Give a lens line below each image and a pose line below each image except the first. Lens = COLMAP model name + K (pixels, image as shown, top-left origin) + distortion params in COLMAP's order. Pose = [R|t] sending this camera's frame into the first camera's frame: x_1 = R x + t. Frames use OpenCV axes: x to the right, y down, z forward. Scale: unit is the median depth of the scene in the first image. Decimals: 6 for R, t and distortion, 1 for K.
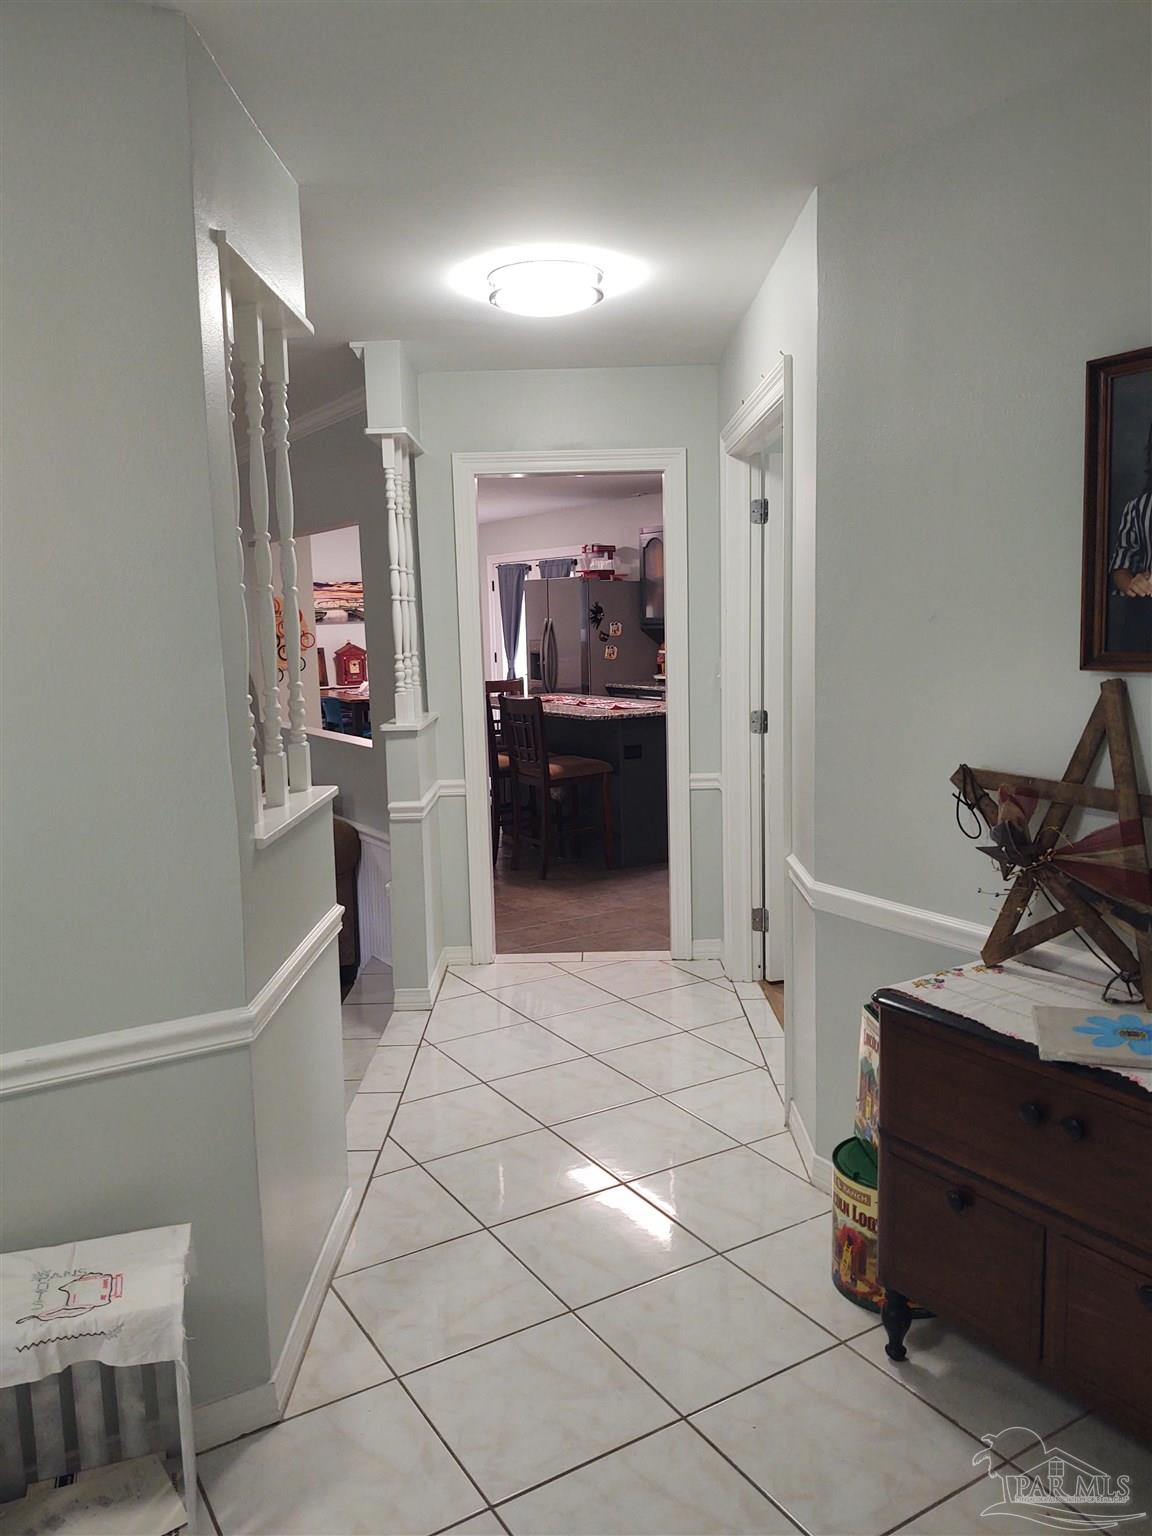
lens RADIAL K [[1172.9, 0, 574.8], [0, 1172.9, 774.7], [0, 0, 1]] dist [0.033909, -0.062499]
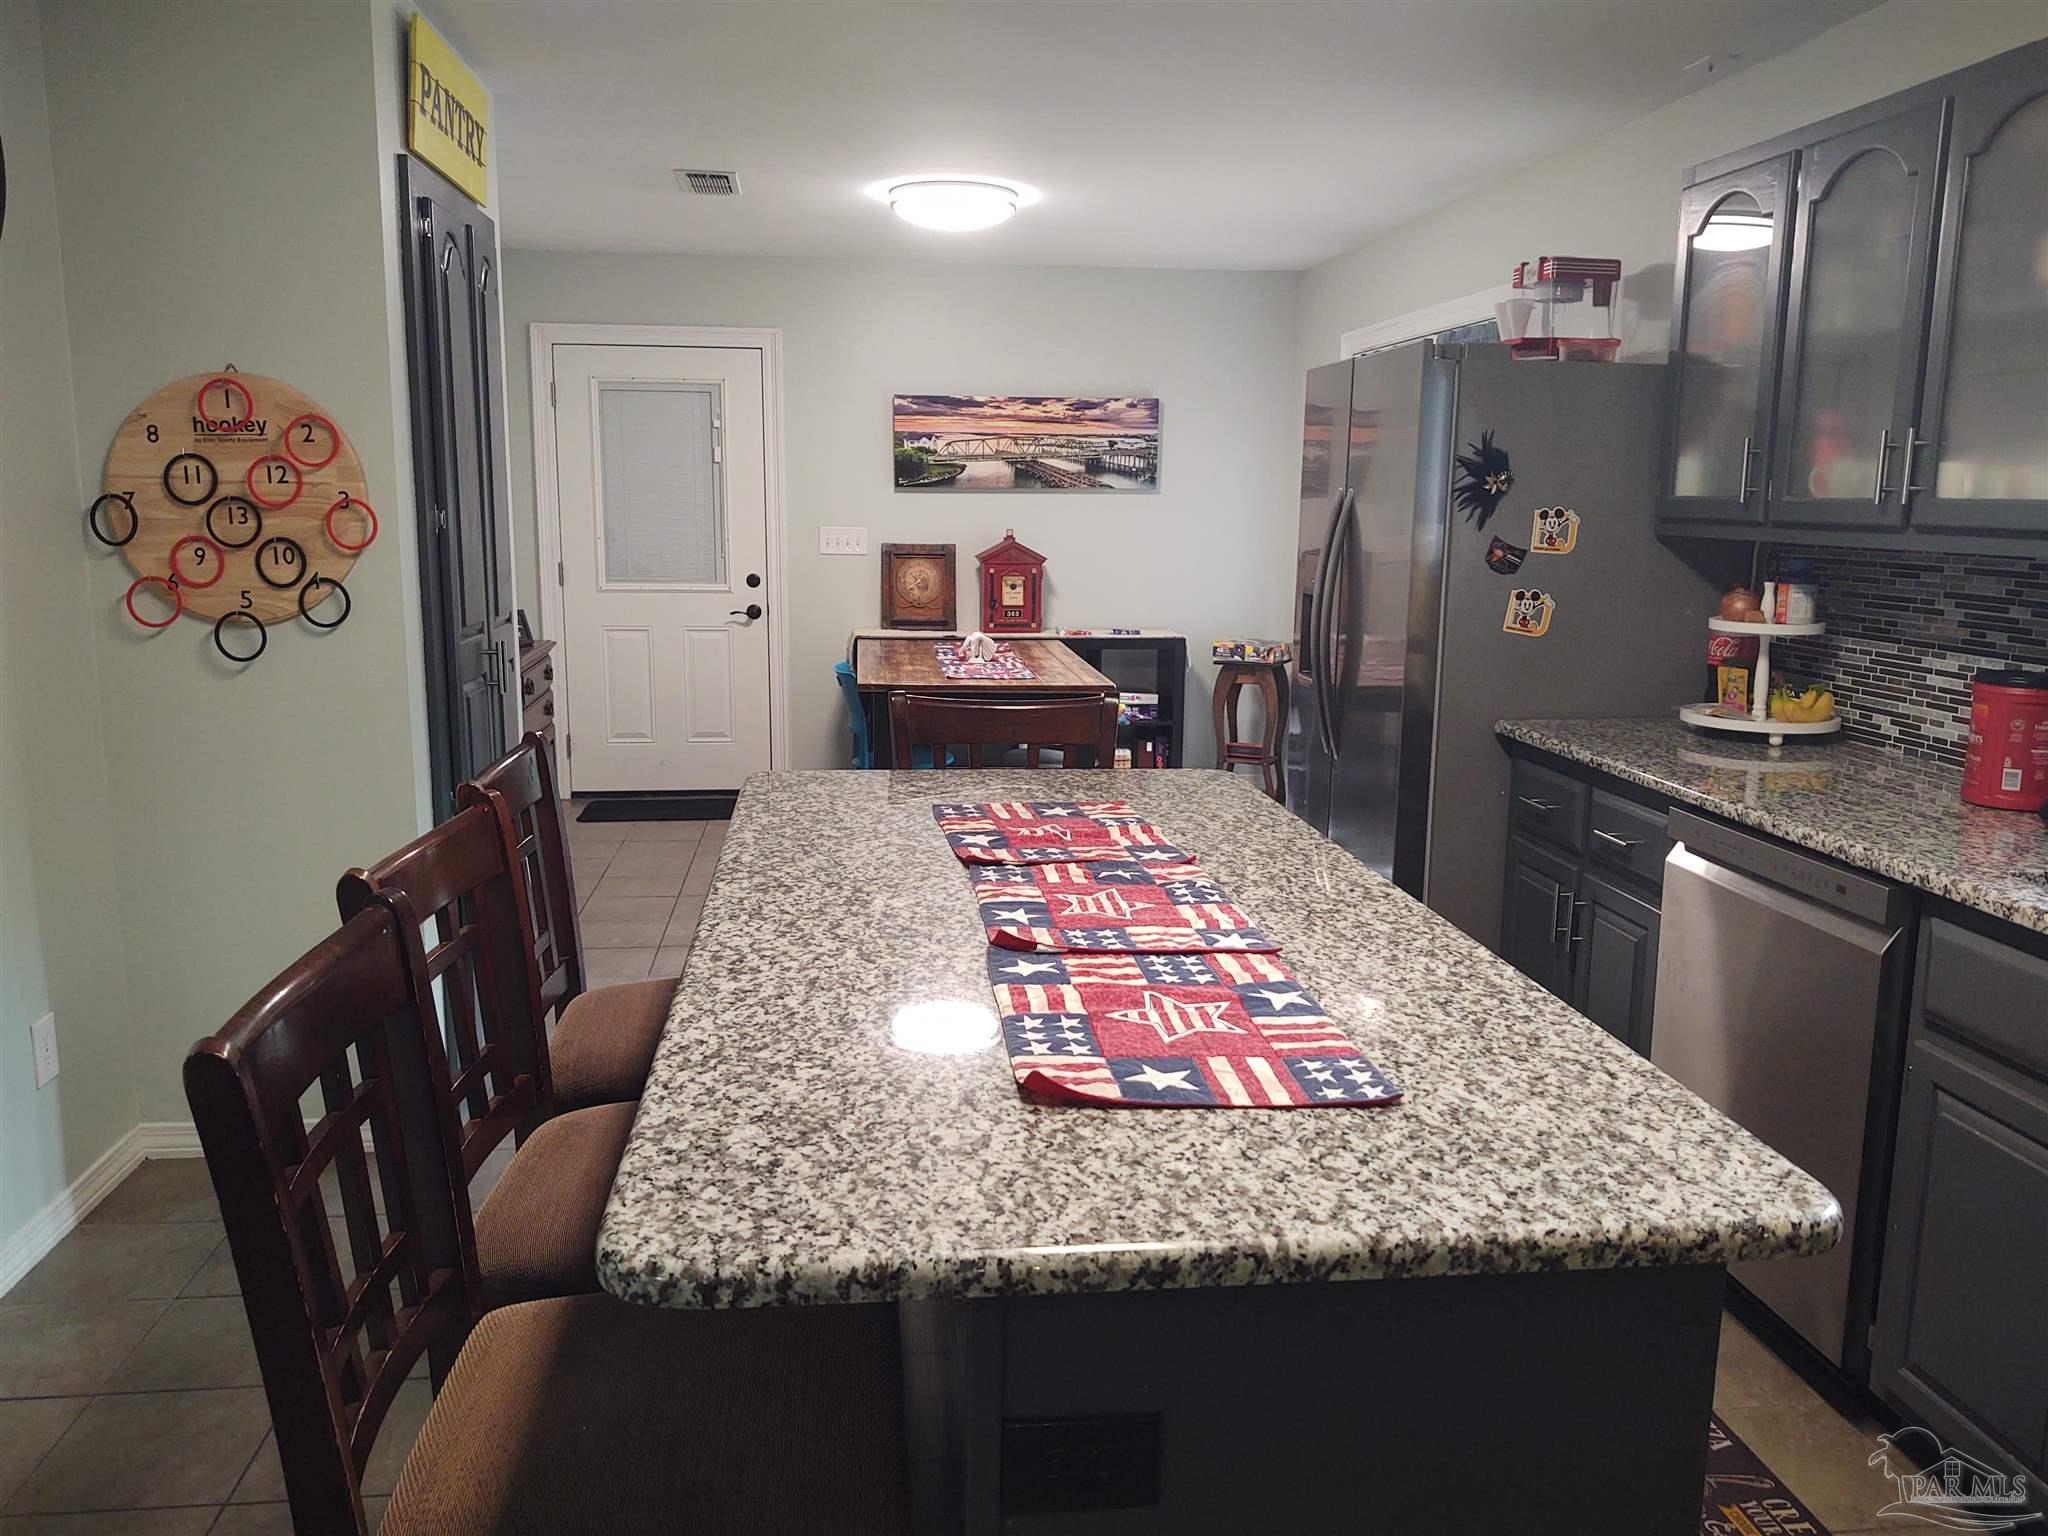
lens RADIAL K [[1563.8, 0, 1023.5], [0, 1563.8, 751.3], [0, 0, 1]] dist [0.033909, -0.062499]
pose [[0.909616, 0.102950, -0.402493, 0.071228], [-0.091968, 0.994672, 0.046574, -0.072447], [0.405144, -0.005348, 0.914237, 0.563489]]
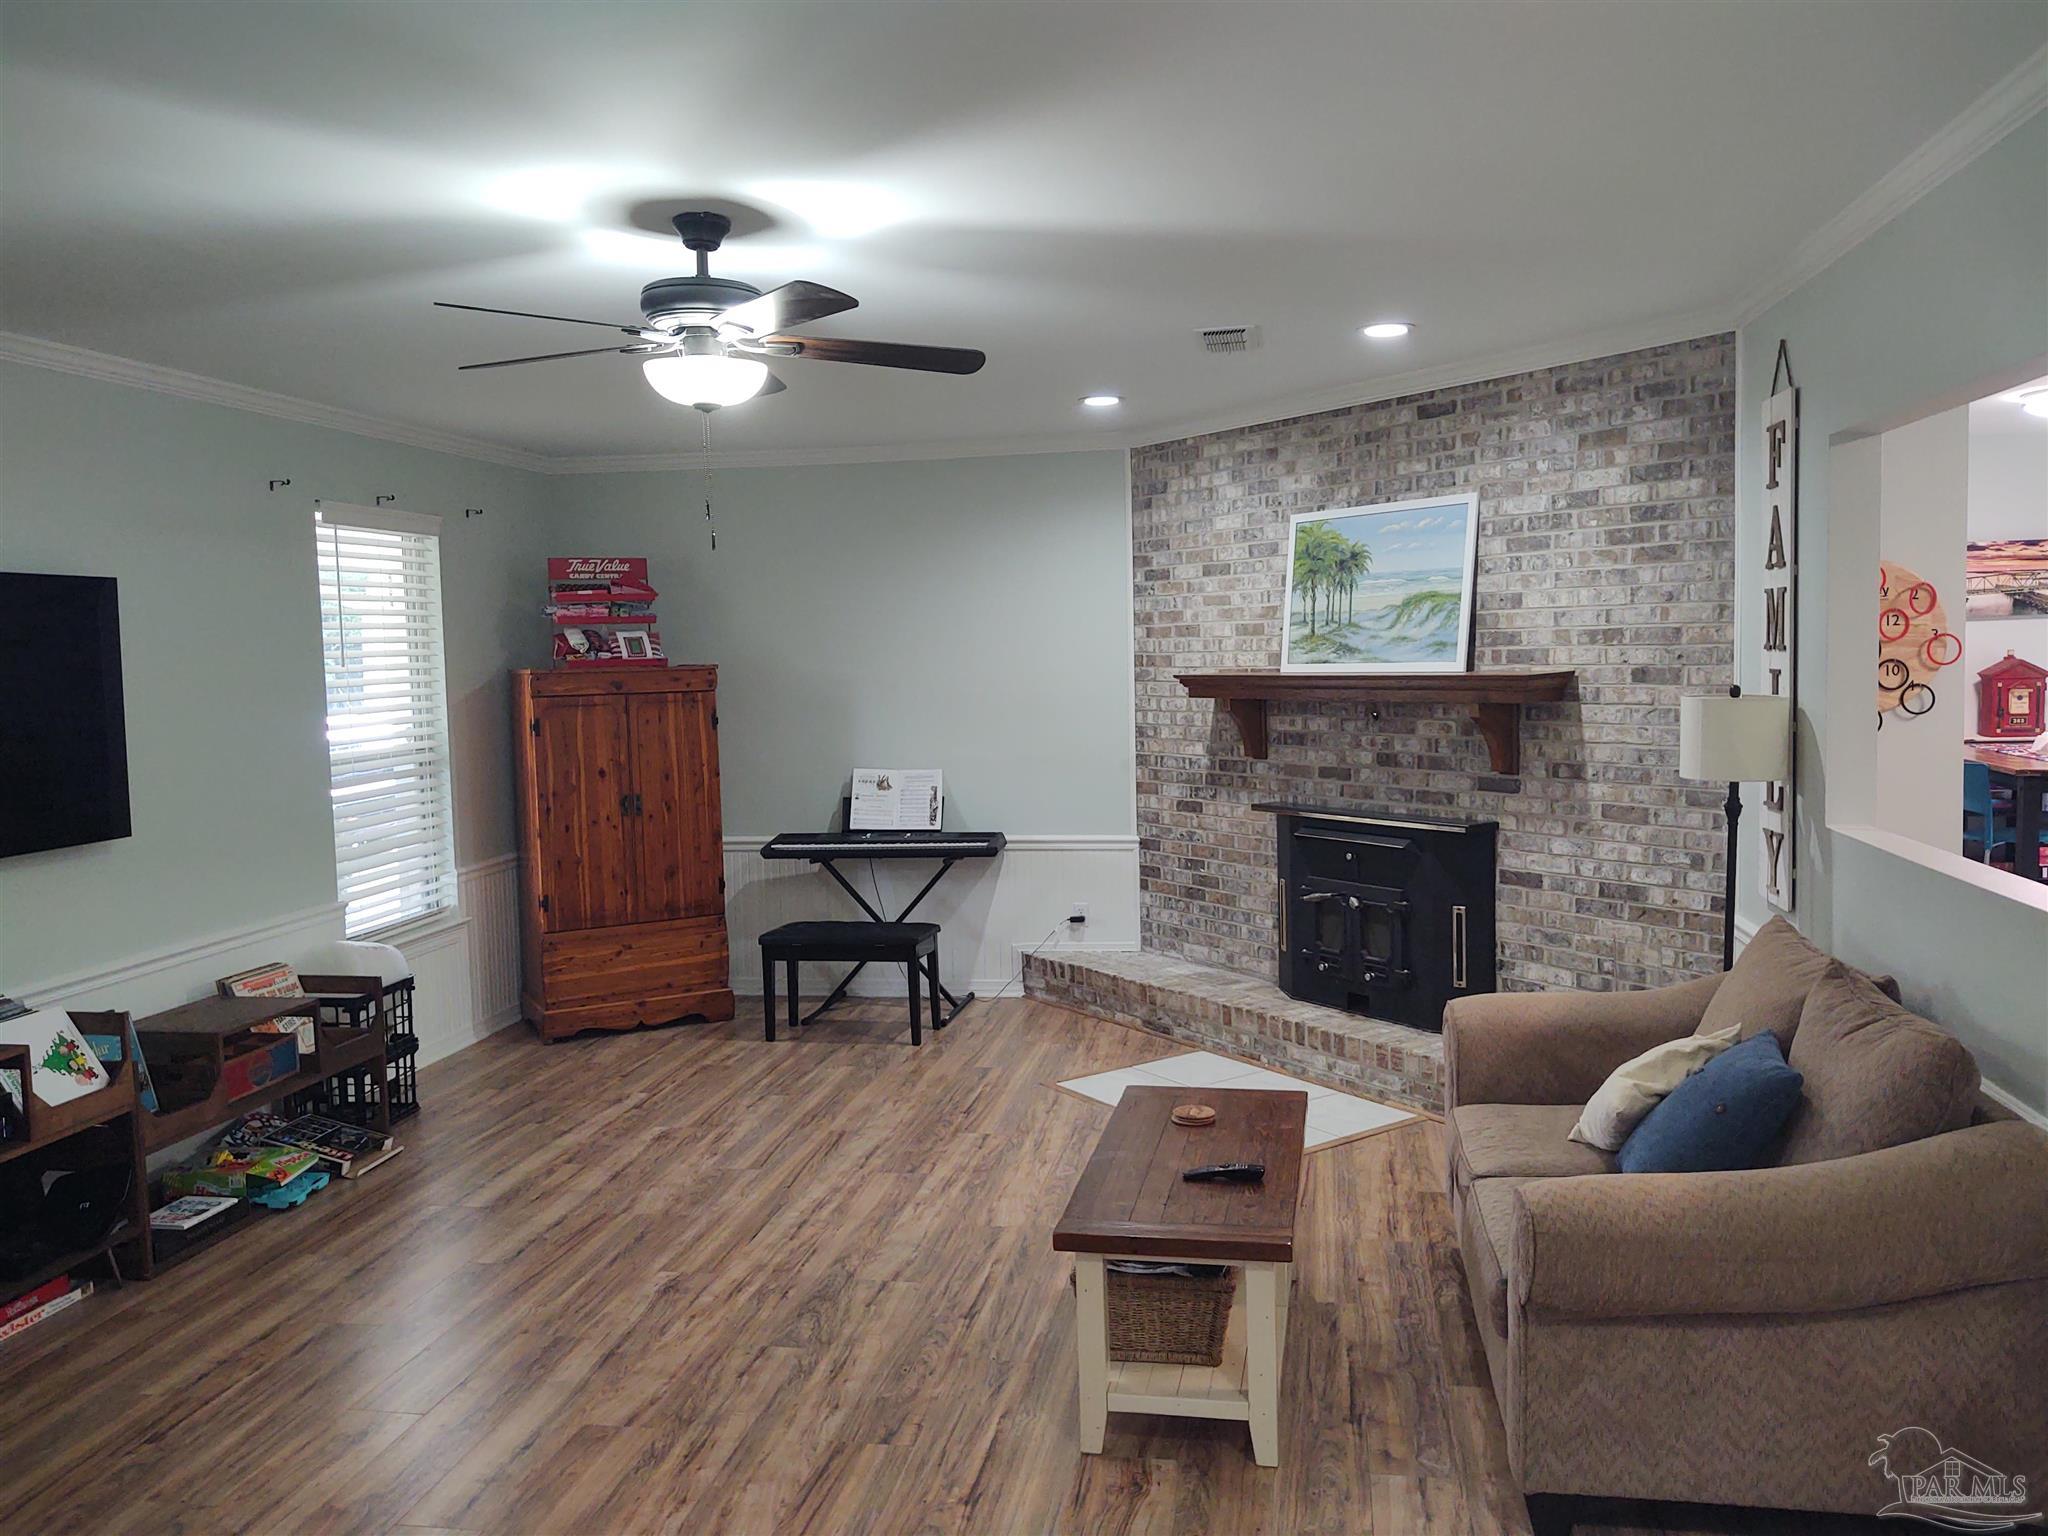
lens RADIAL K [[1563.8, 0, 1024.1], [0, 1563.8, 765.1], [0, 0, 1]] dist [0.033909, -0.062499]
pose [[0.749705, 0.059319, -0.659108, -0.070070], [-0.086079, 0.996254, -0.008248, -0.023845], [0.656150, 0.062919, 0.752003, 0.225330]]
